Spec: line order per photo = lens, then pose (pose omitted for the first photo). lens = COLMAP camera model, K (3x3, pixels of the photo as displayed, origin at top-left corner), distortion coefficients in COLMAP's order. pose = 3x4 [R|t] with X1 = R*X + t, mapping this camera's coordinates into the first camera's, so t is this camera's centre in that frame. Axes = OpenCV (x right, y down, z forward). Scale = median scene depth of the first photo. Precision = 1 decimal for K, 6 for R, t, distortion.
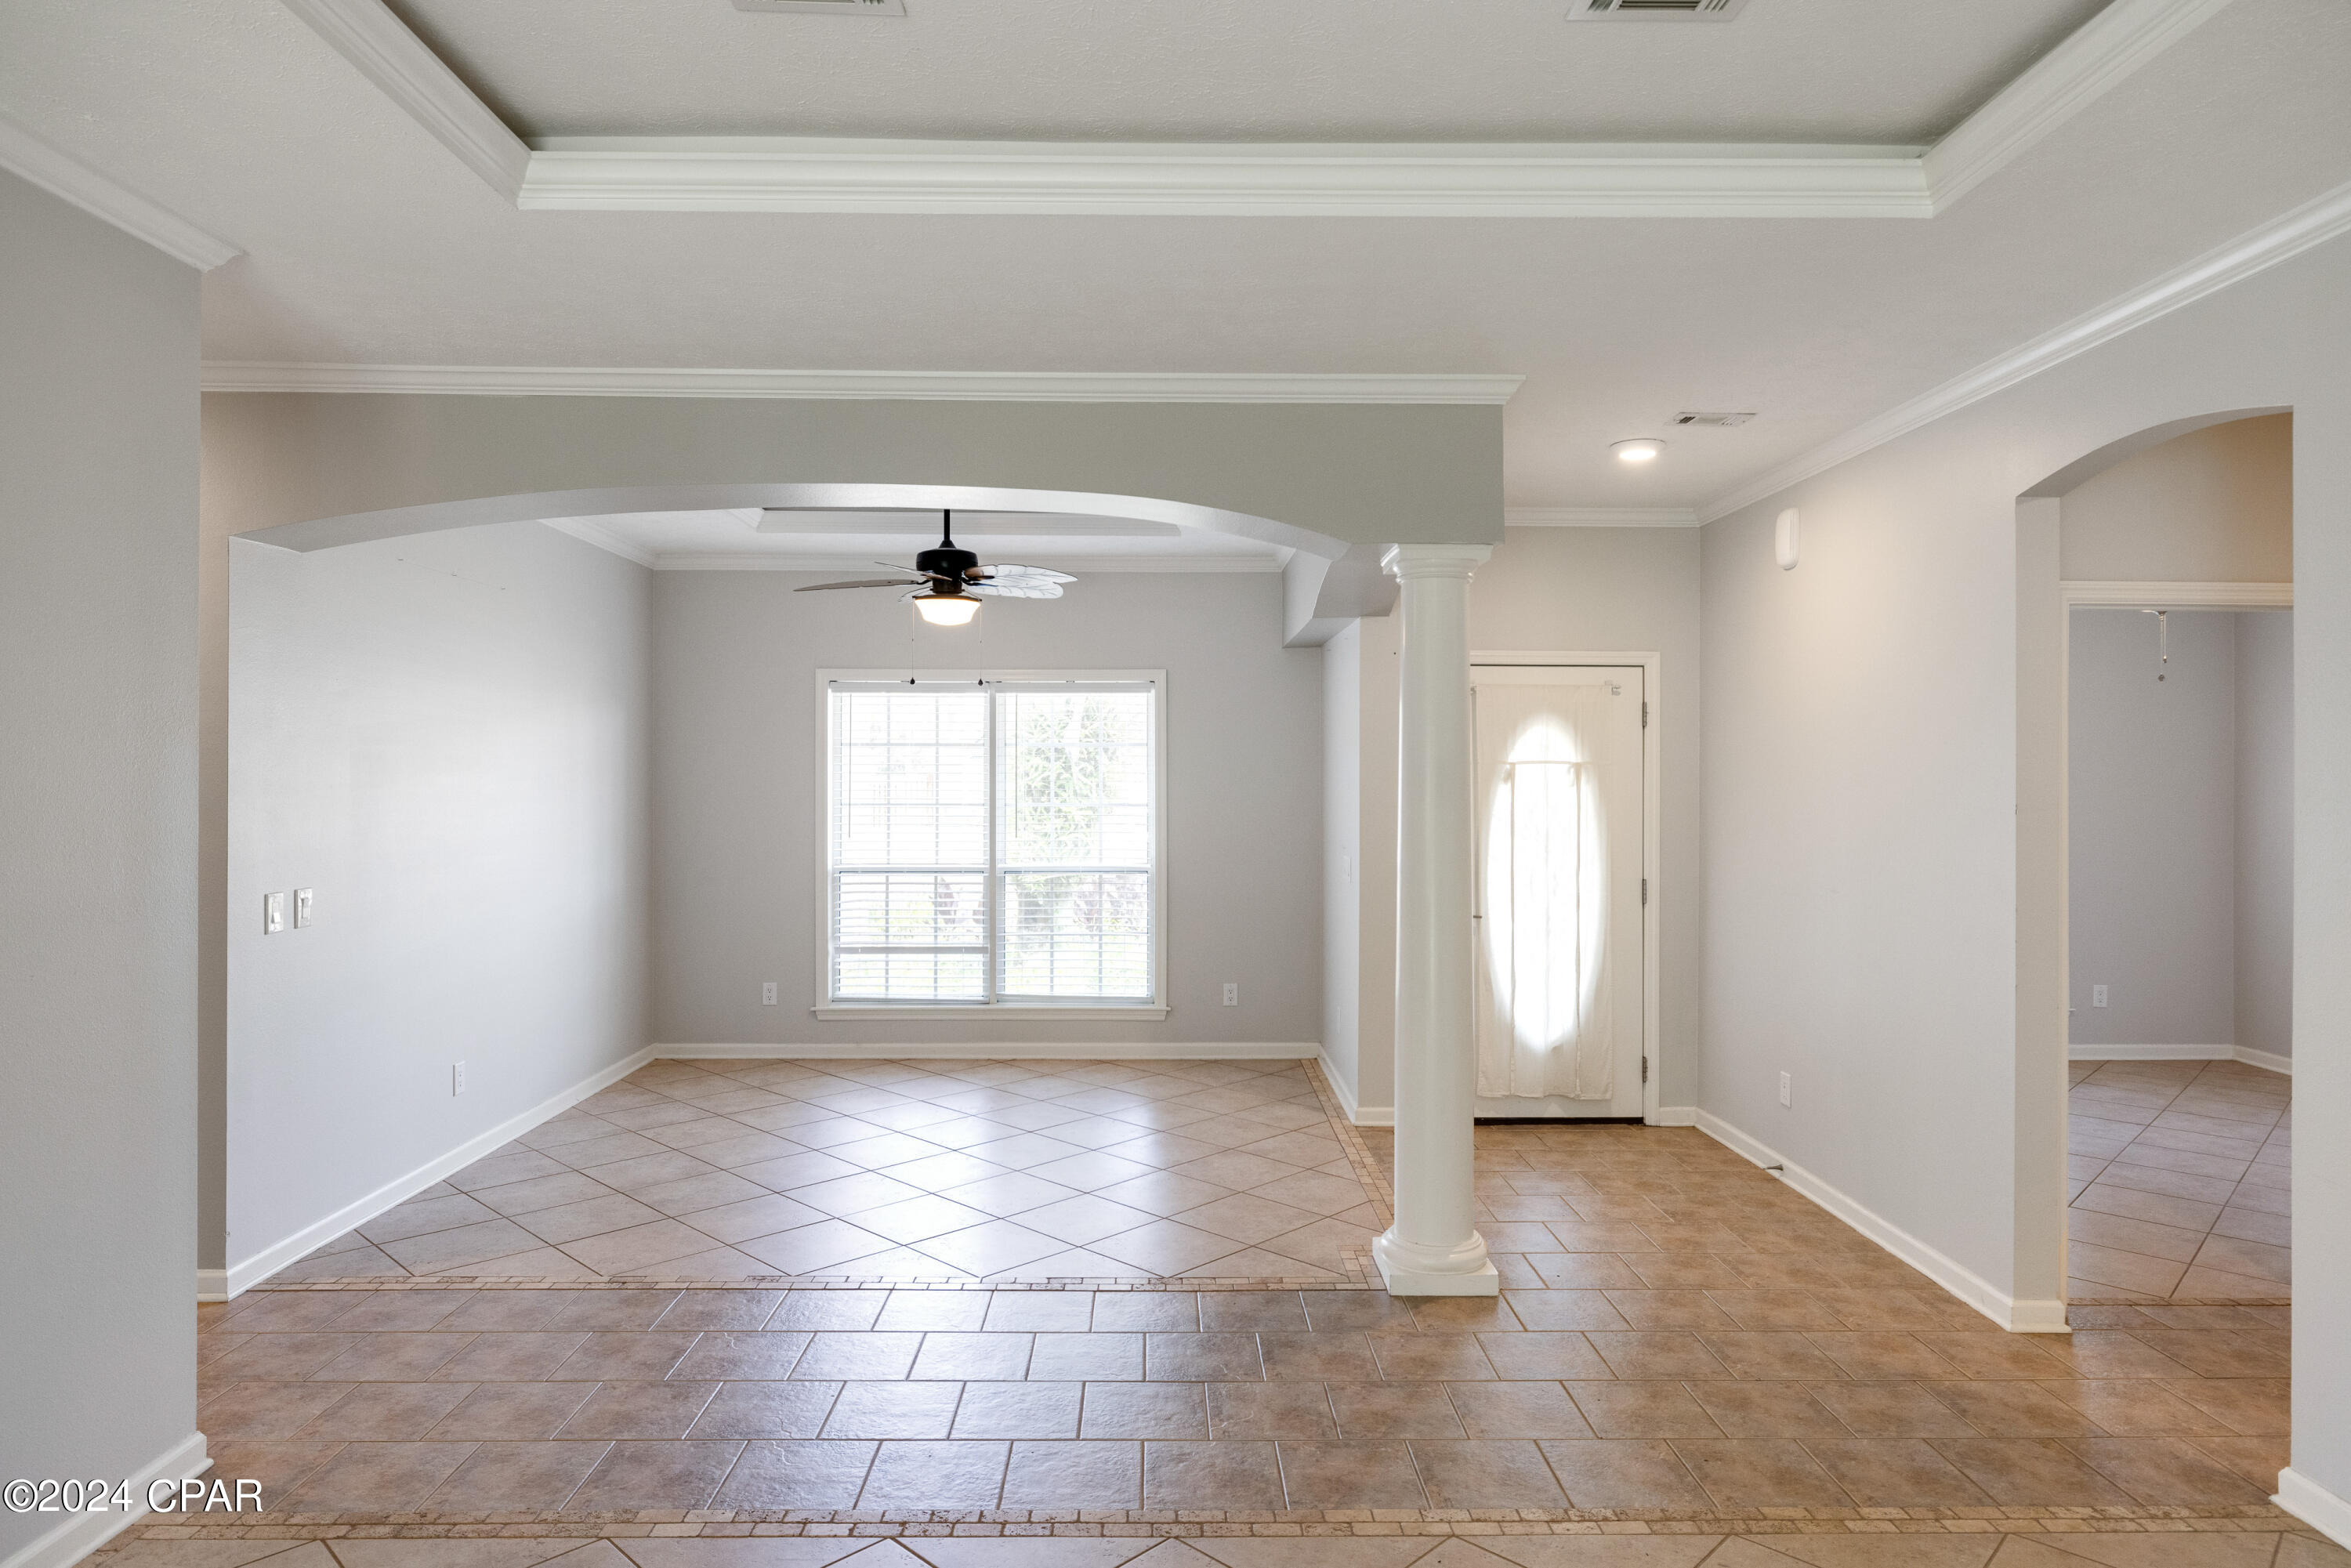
lens RADIAL K [[1355.4, 0, 1170.6], [0, 1355.4, 768.5], [0, 0, 1]] dist [0.004373, 0.002053]
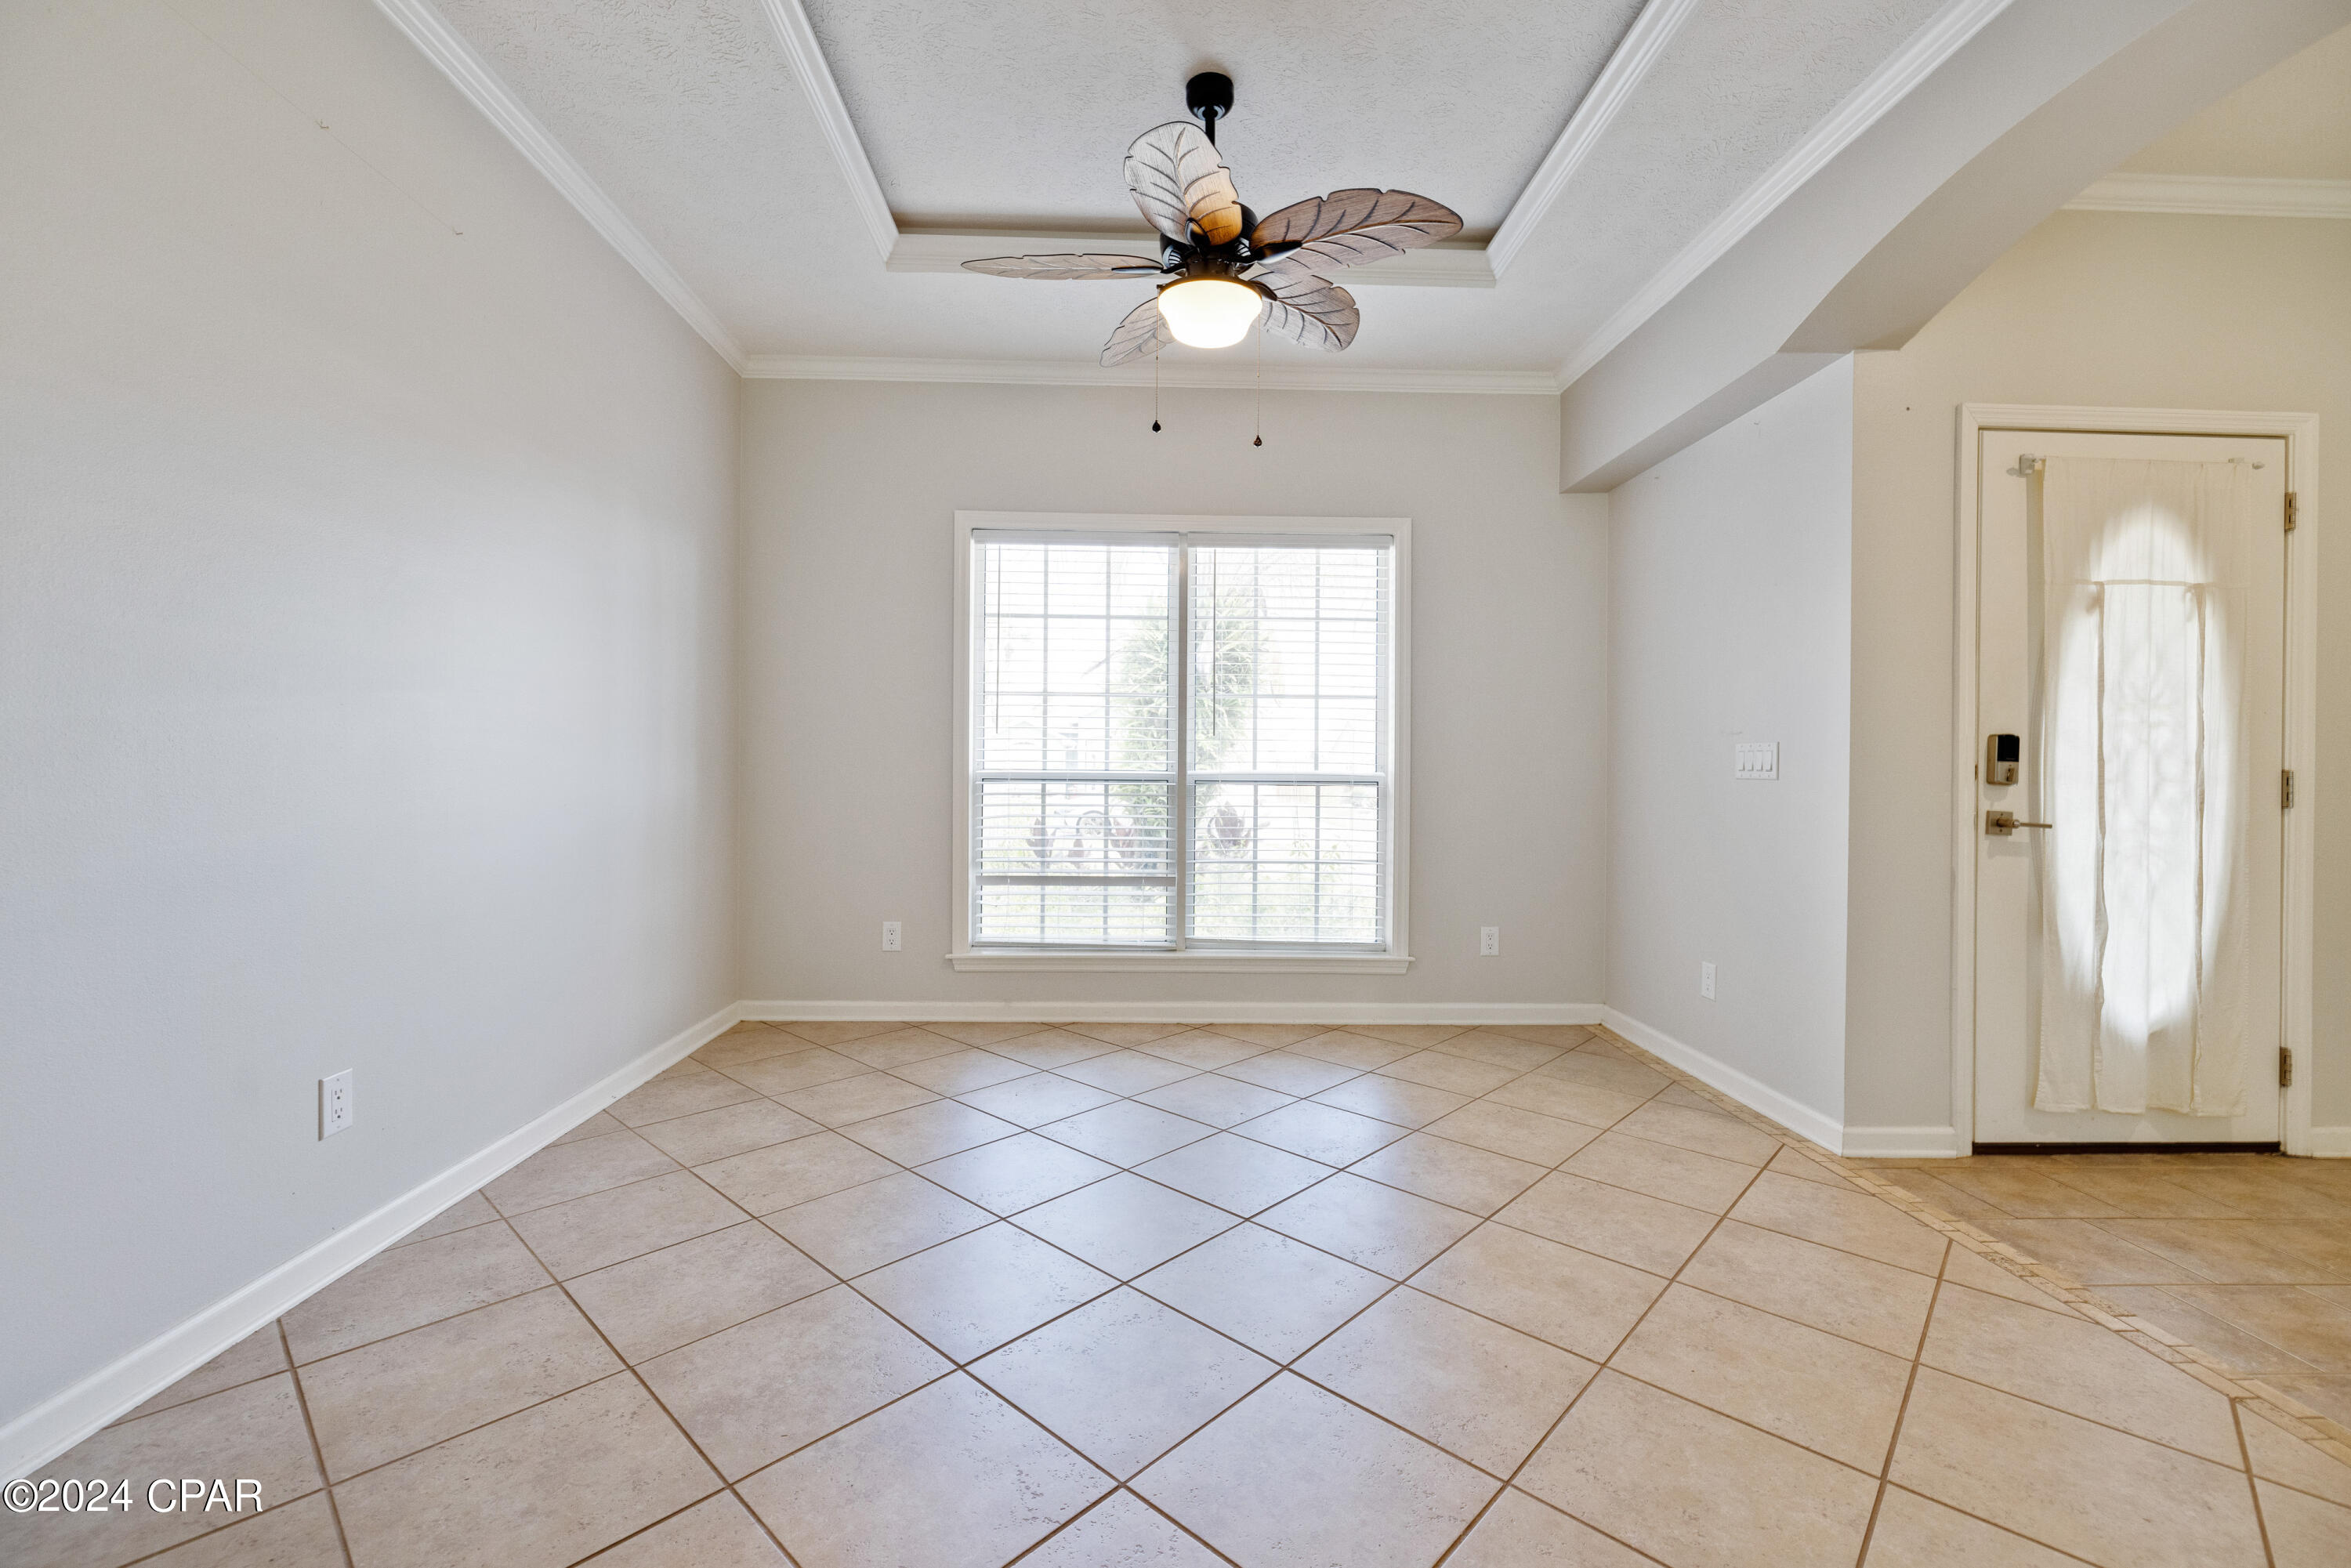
lens RADIAL K [[983.3, 0, 1153.7], [0, 983.3, 773.8], [0, 0, 1]] dist [-0.002982, -0.001144]
pose [[0.999907, 0.008608, 0.010553, -0.190688], [-0.008692, 0.999931, 0.007929, 0.085090], [-0.010484, -0.008020, 0.999913, 0.549883]]
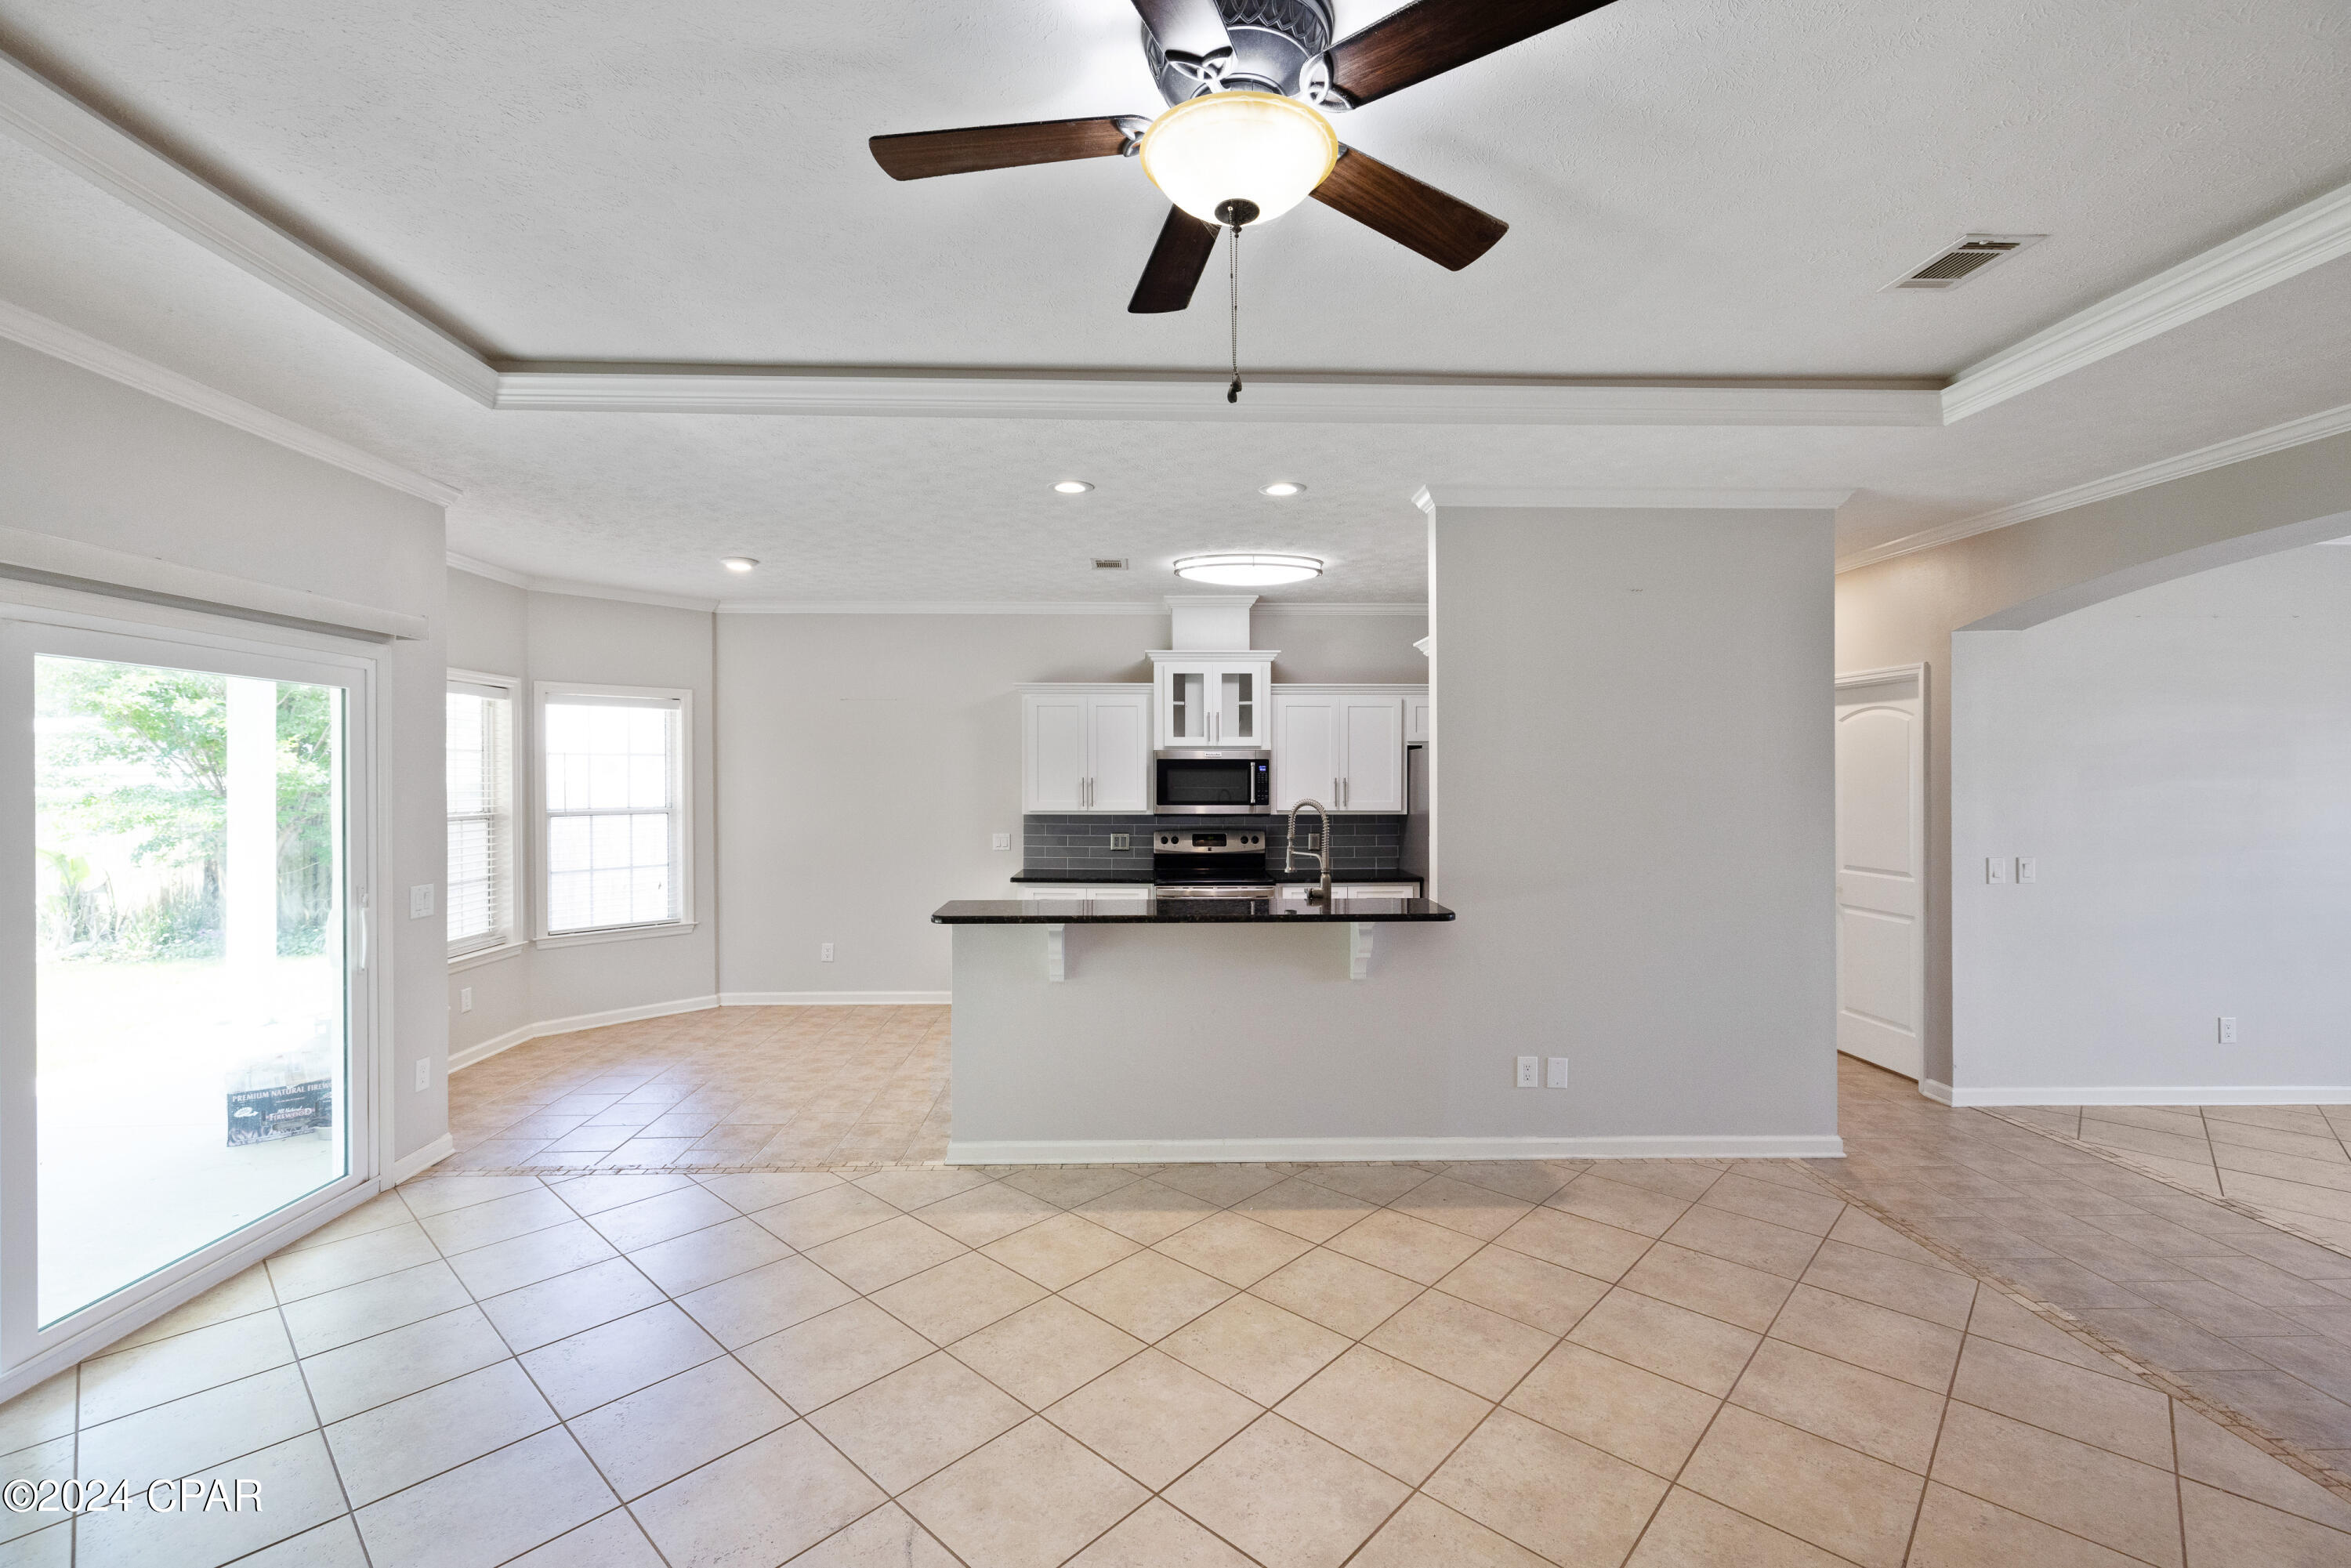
lens RADIAL K [[996.9, 0, 1151.5], [0, 996.9, 775.1], [0, 0, 1]] dist [-0.000783, 0.000210]
pose [[0.016115, -0.002878, -0.999866, 0.318192], [0.007053, 0.999971, -0.002765, -0.003387], [0.999845, -0.007008, 0.016135, 0.024225]]
